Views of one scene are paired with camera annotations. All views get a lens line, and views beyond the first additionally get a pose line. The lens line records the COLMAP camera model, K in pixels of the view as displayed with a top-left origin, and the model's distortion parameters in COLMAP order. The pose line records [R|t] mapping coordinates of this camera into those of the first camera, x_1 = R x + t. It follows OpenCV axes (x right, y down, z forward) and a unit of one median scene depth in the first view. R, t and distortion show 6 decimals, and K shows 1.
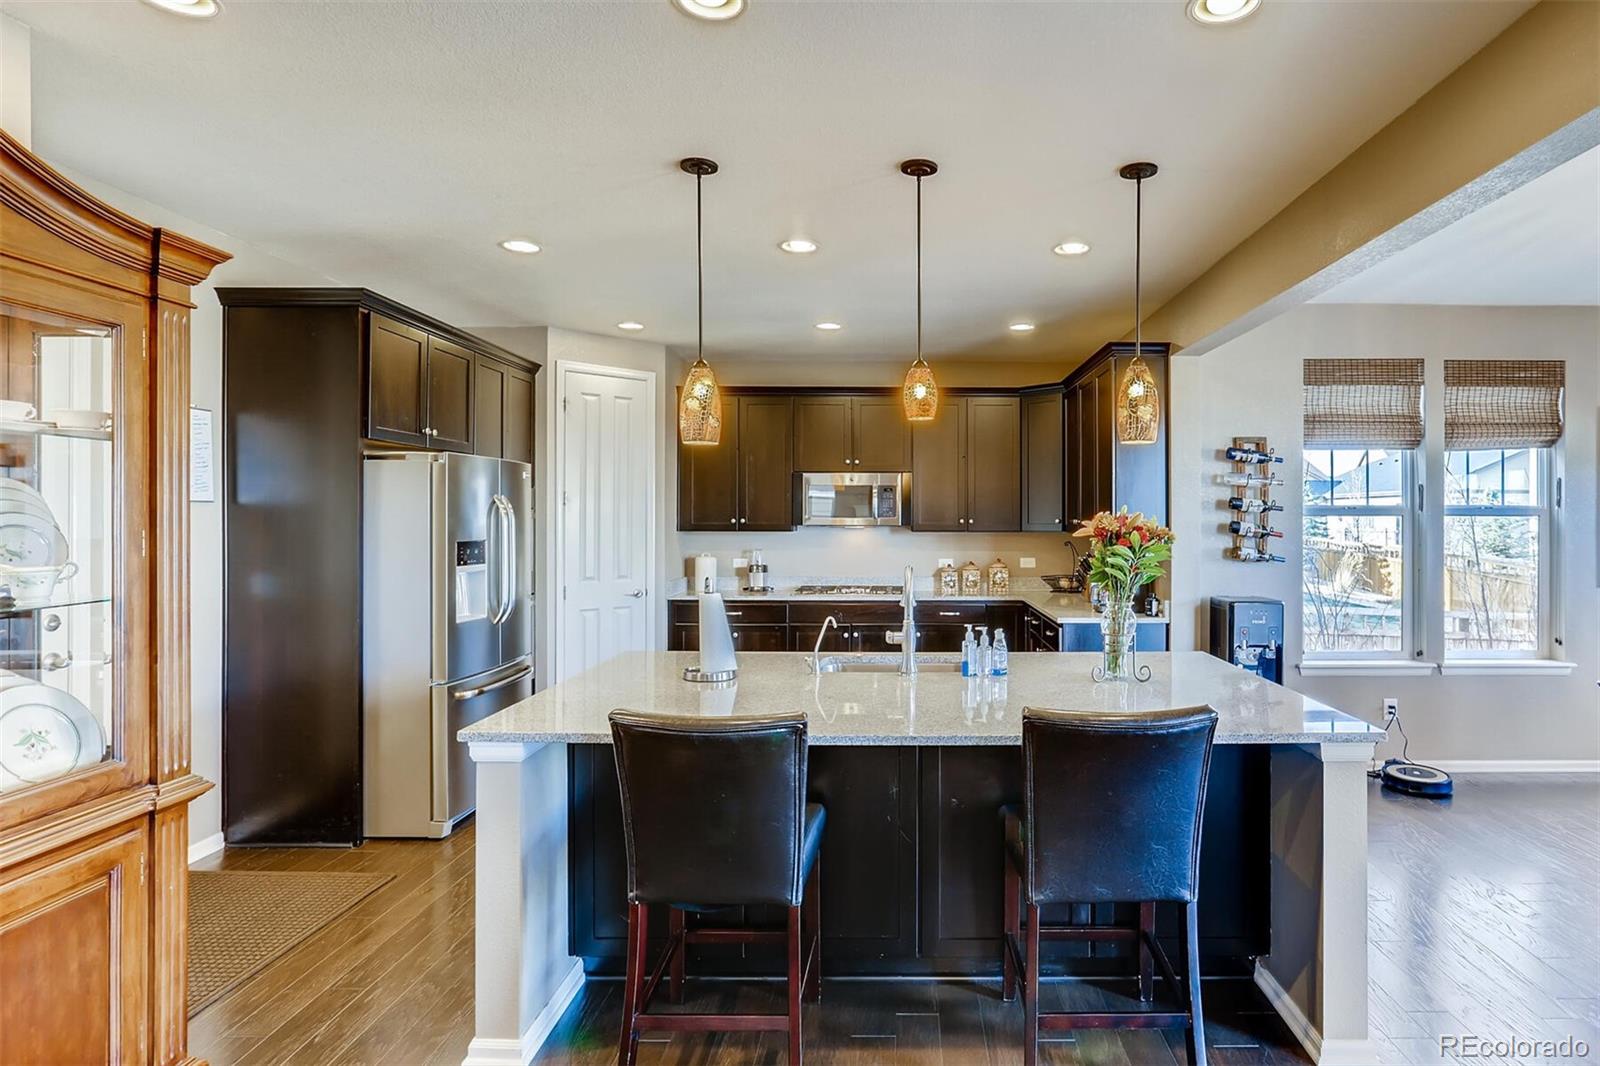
lens RADIAL K [[881.1, 0, 899.8], [0, 881.1, 510.5], [0, 0, 1]] dist [-0.023574, 0.001426]
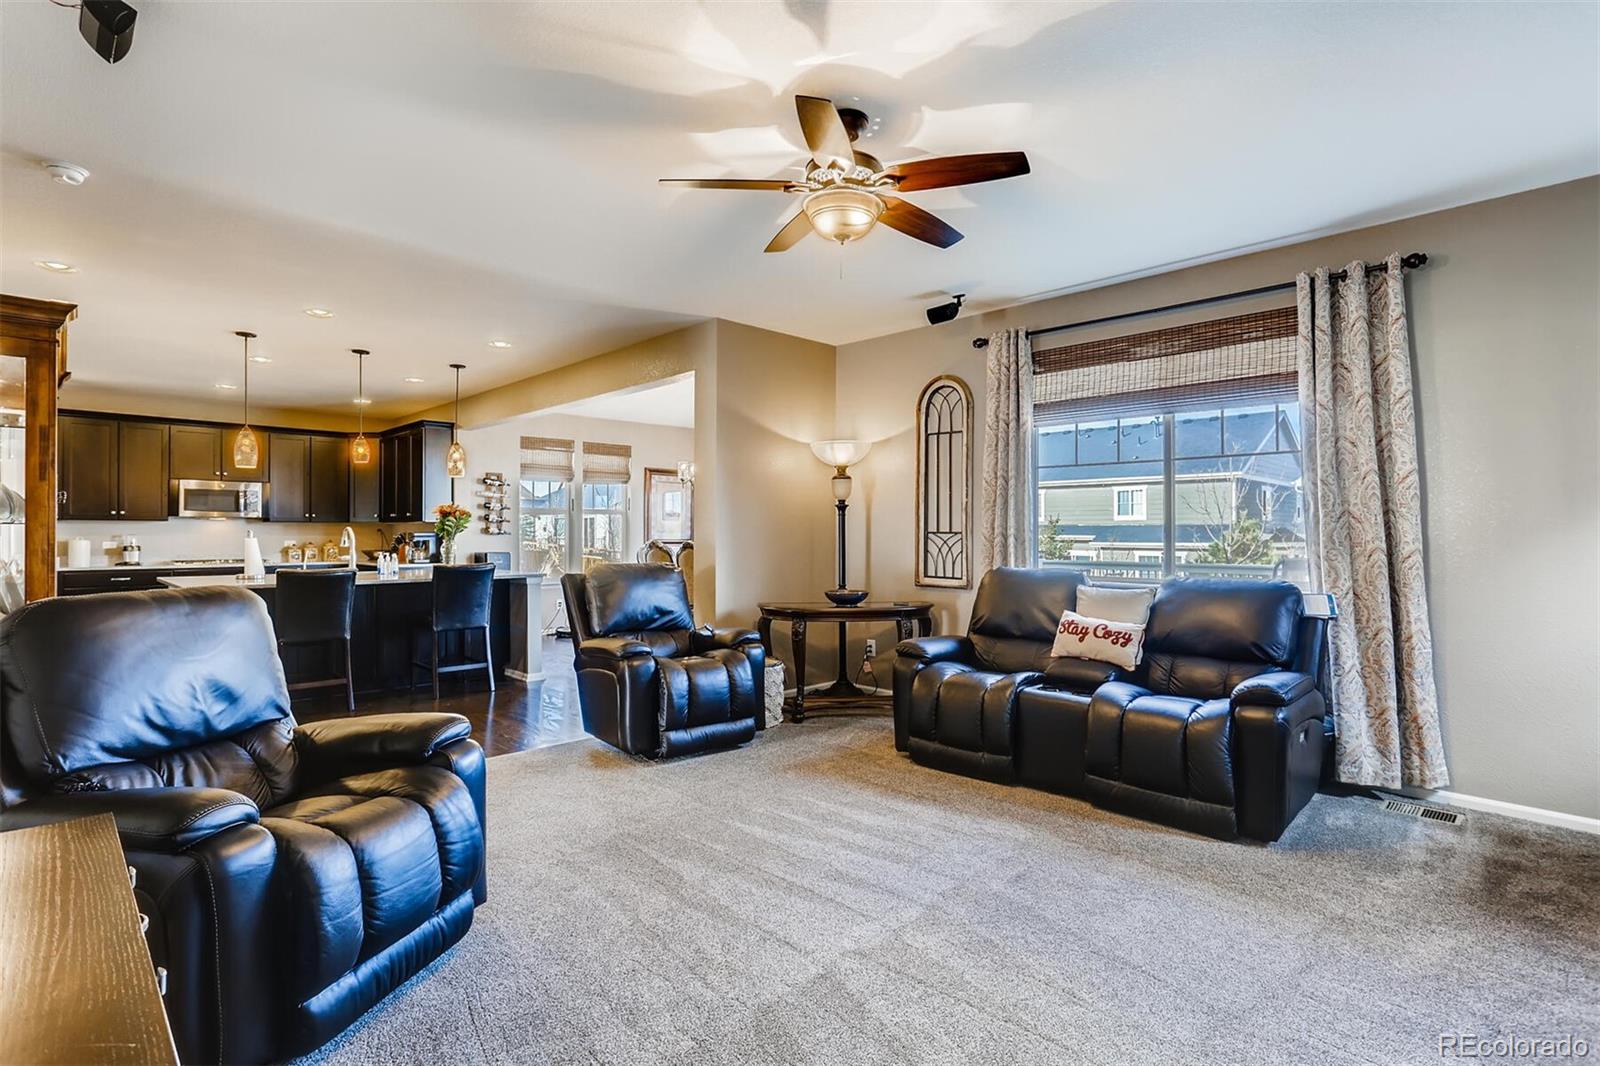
lens RADIAL K [[774.5, 0, 789.4], [0, 774.5, 532.3], [0, 0, 1]] dist [-0.017131, 0.009605]
pose [[0.716781, -0.000148, 0.697298, -0.351863], [-0.006404, 0.999956, 0.006795, 0.036044], [-0.697269, -0.009336, 0.716749, -0.744676]]
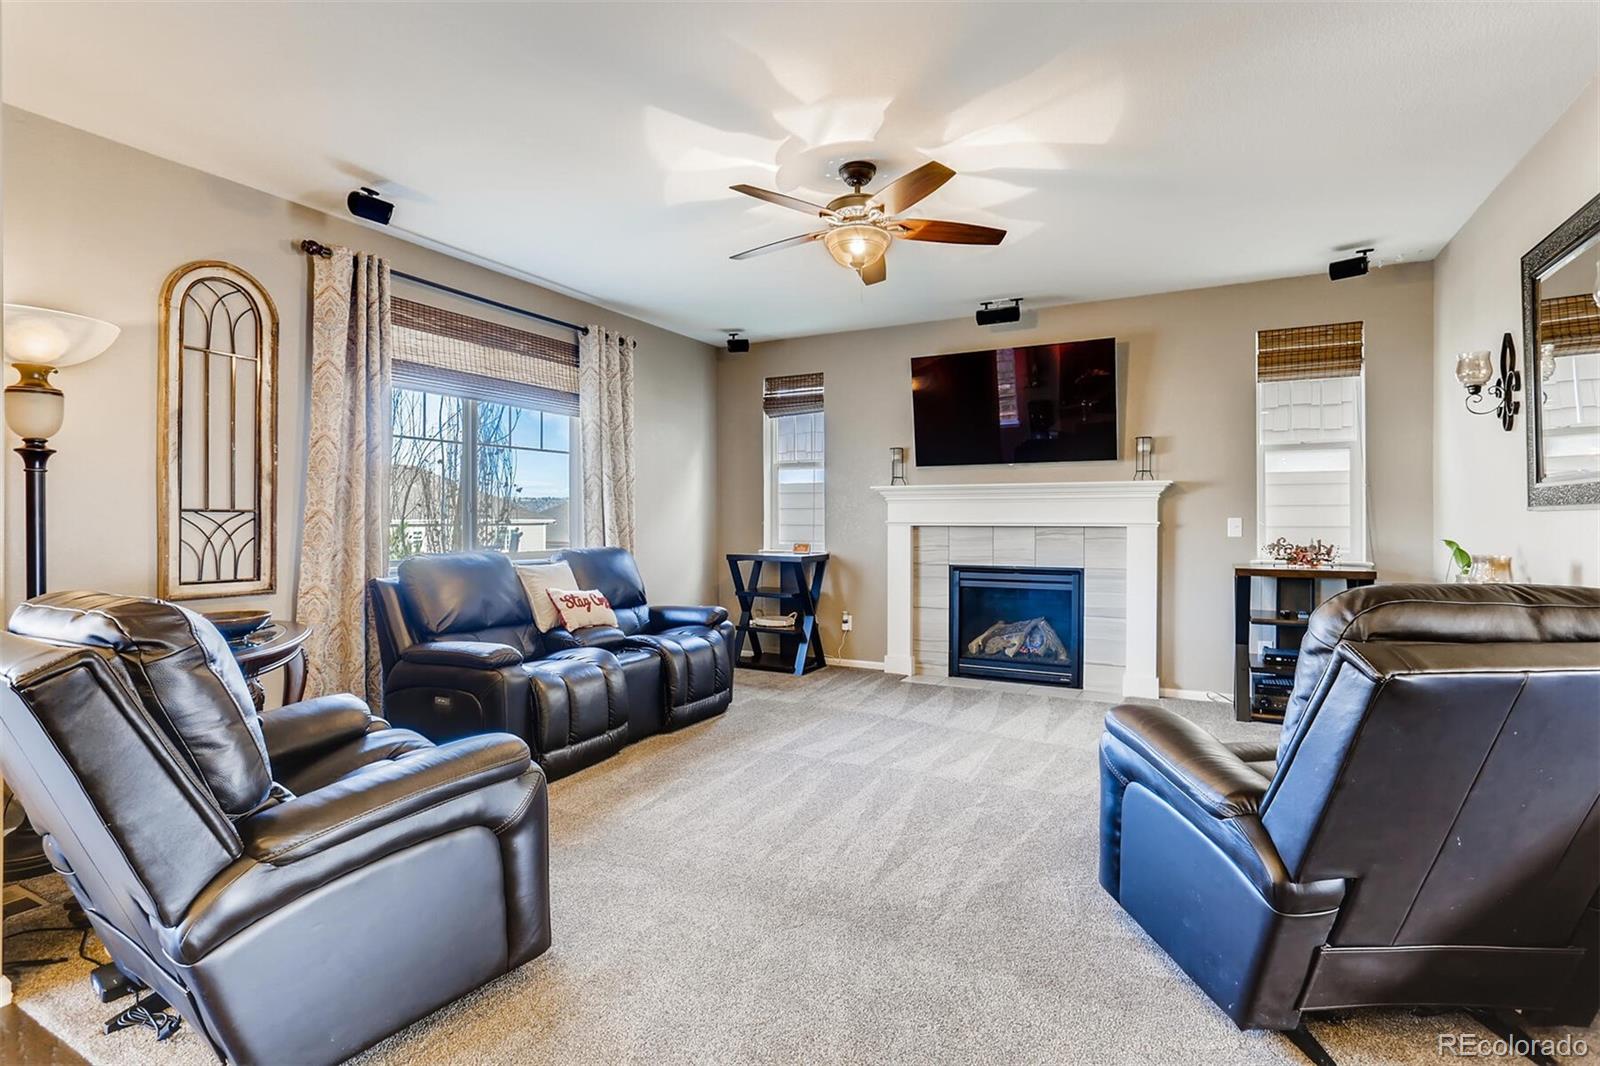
lens RADIAL K [[774.5, 0, 790.5], [0, 774.5, 521.0], [0, 0, 1]] dist [-0.017131, 0.009605]
pose [[-0.875711, -0.001453, 0.482833, -0.213174], [-0.003942, 0.999984, -0.004139, 0.051872], [-0.482819, -0.005528, -0.875702, 0.214087]]
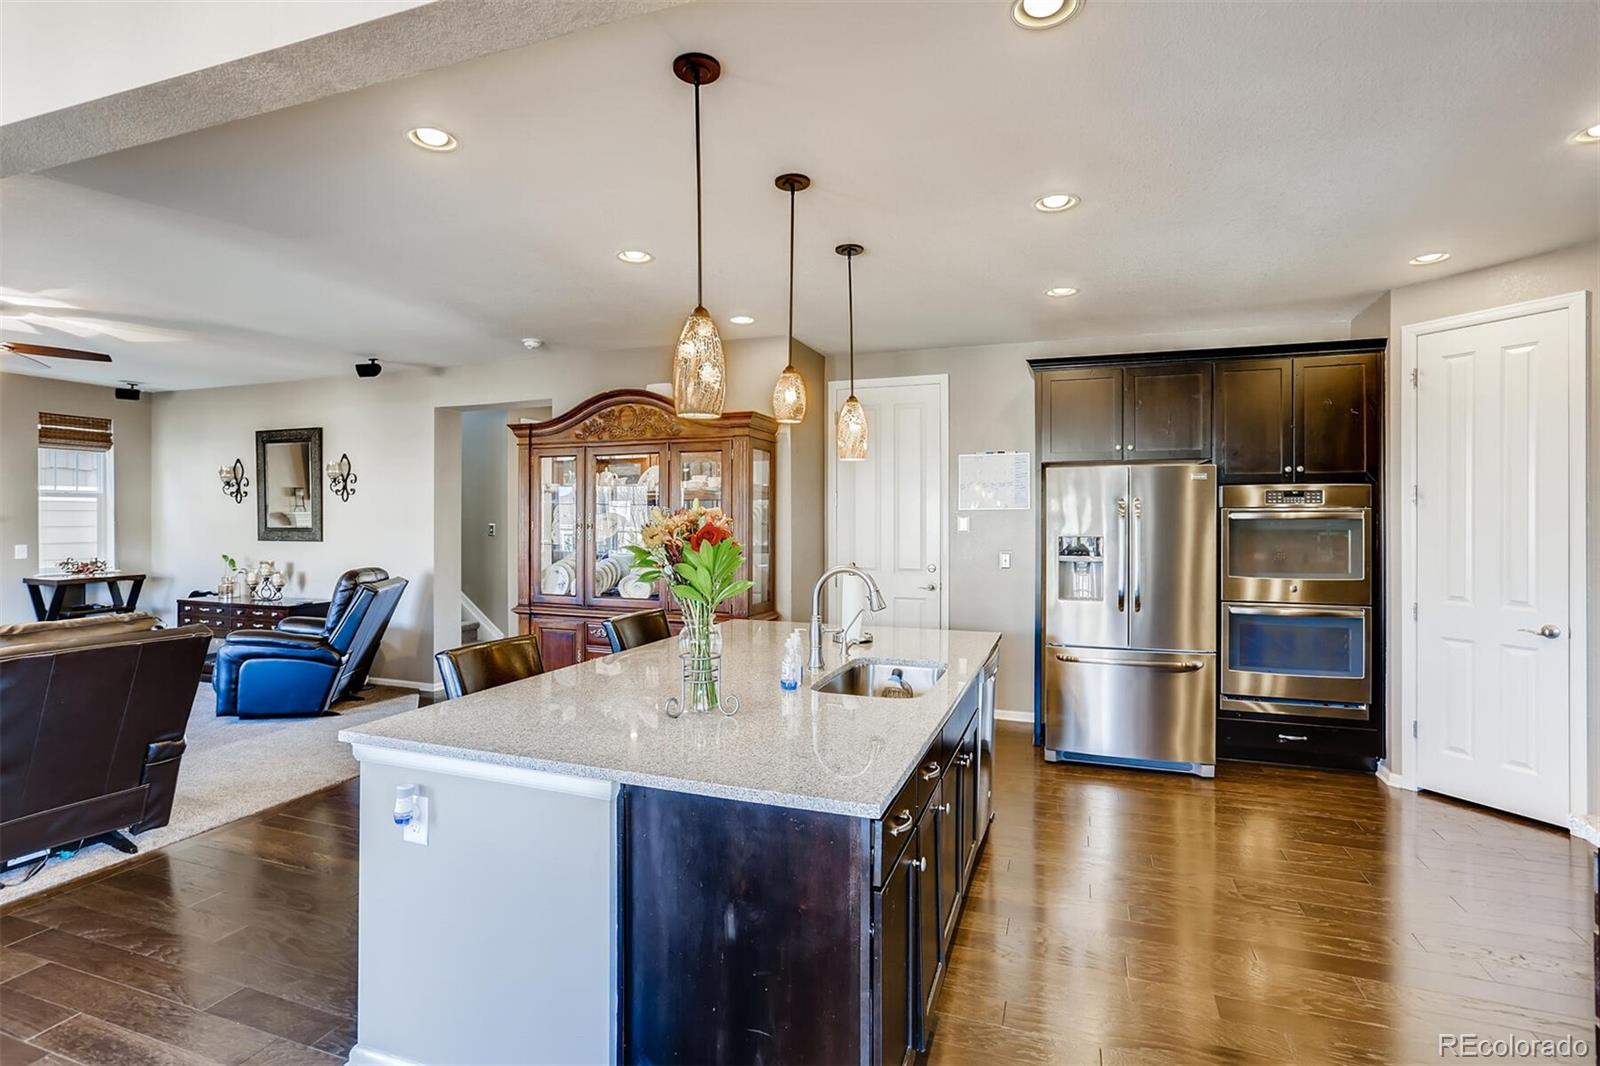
lens RADIAL K [[774.5, 0, 806.3], [0, 774.5, 521.2], [0, 0, 1]] dist [-0.017131, 0.009605]
pose [[-0.339411, 0.000685, -0.940638, 0.536979], [0.004592, 0.999989, -0.000928, 0.009168], [0.940627, -0.004635, -0.339410, 0.806114]]
